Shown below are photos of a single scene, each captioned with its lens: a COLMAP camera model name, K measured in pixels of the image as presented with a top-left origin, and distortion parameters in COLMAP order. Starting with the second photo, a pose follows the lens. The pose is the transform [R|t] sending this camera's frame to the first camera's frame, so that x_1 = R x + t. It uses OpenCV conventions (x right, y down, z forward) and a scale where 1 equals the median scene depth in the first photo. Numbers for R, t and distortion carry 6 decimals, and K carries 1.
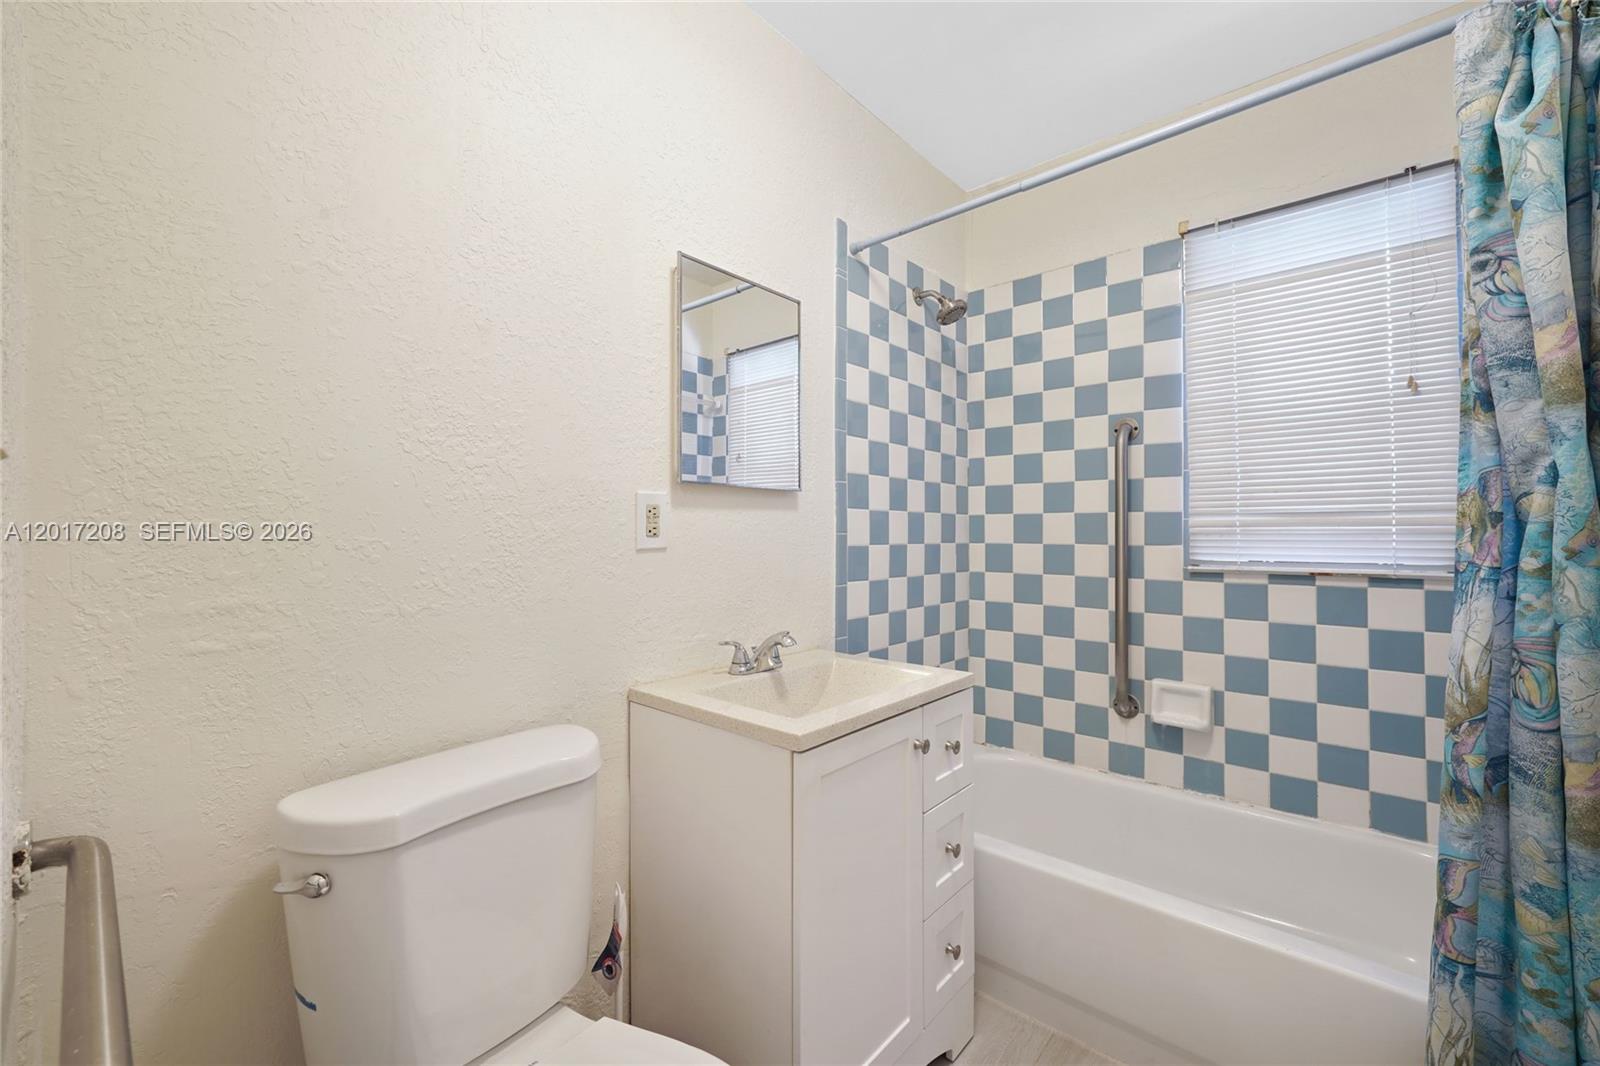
lens RADIAL K [[631.6, 0, 804.1], [0, 631.6, 522.3], [0, 0, 1]] dist [-0.010953, 0.006072]
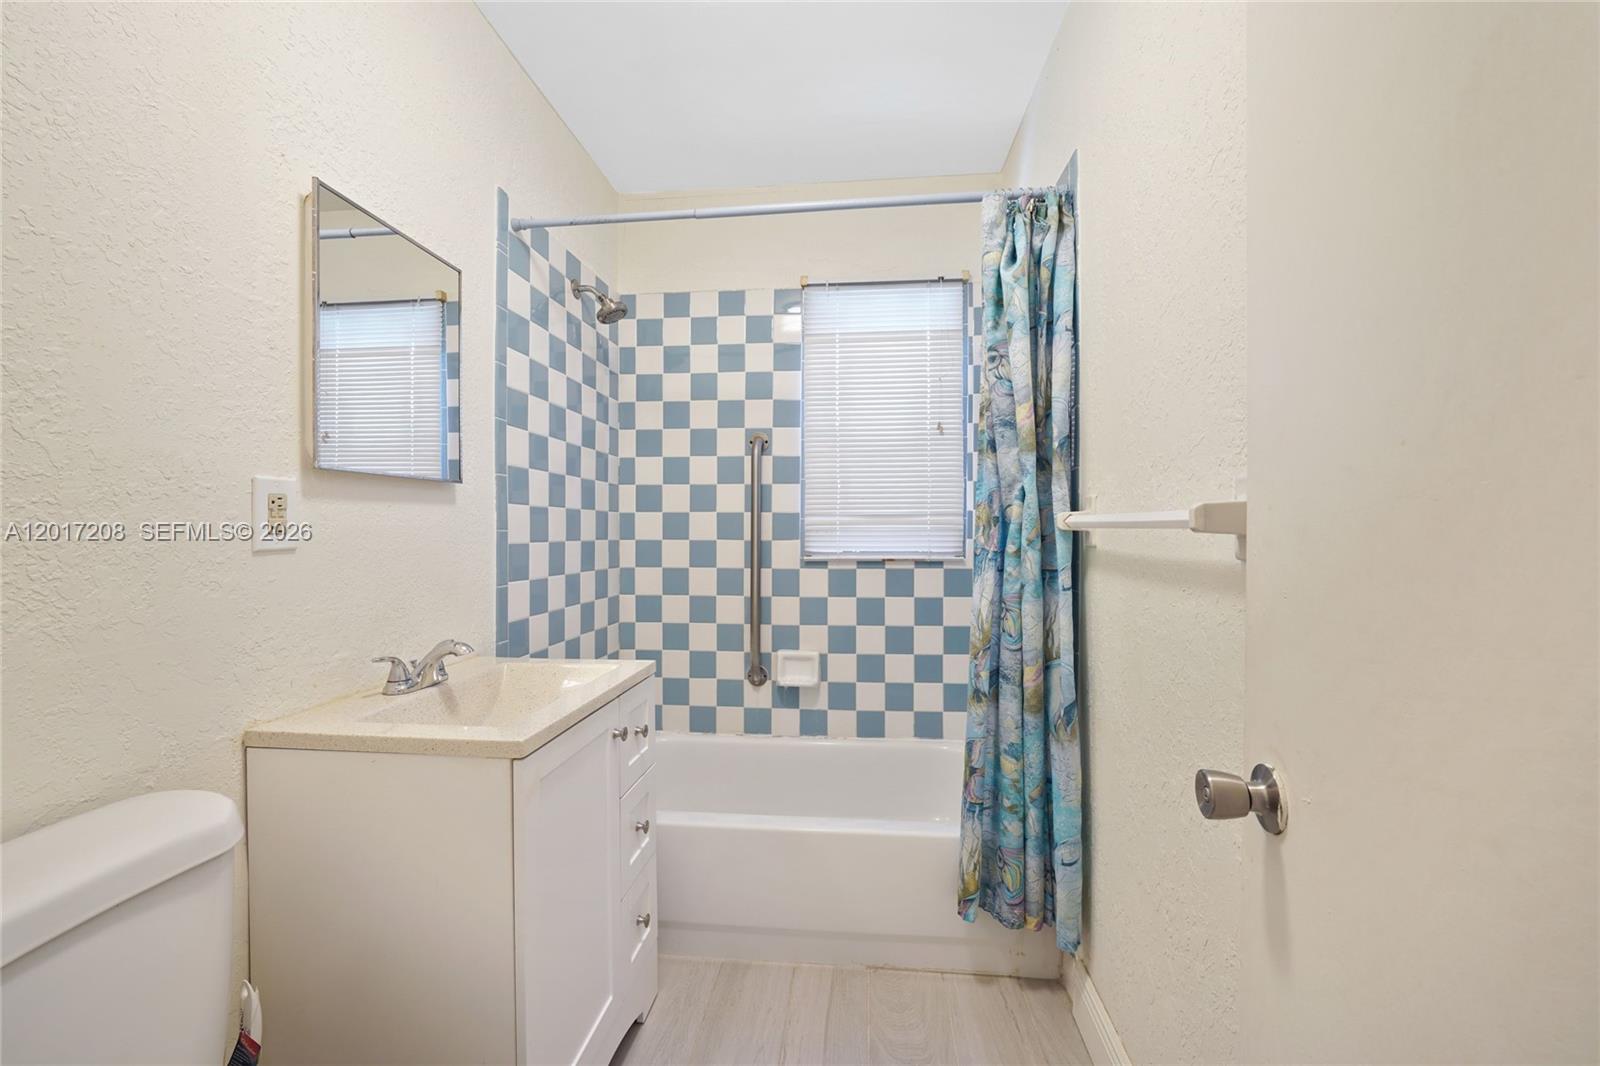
lens RADIAL K [[623.6, 0, 800.0], [0, 623.6, 533.0], [0, 0, 1]] dist [-0.000032, 0.000127]
pose [[0.822915, -0.002909, 0.568157, -0.105984], [-0.009160, 0.999789, 0.018387, 0.000449], [-0.568090, -0.020335, 0.822715, -0.006664]]
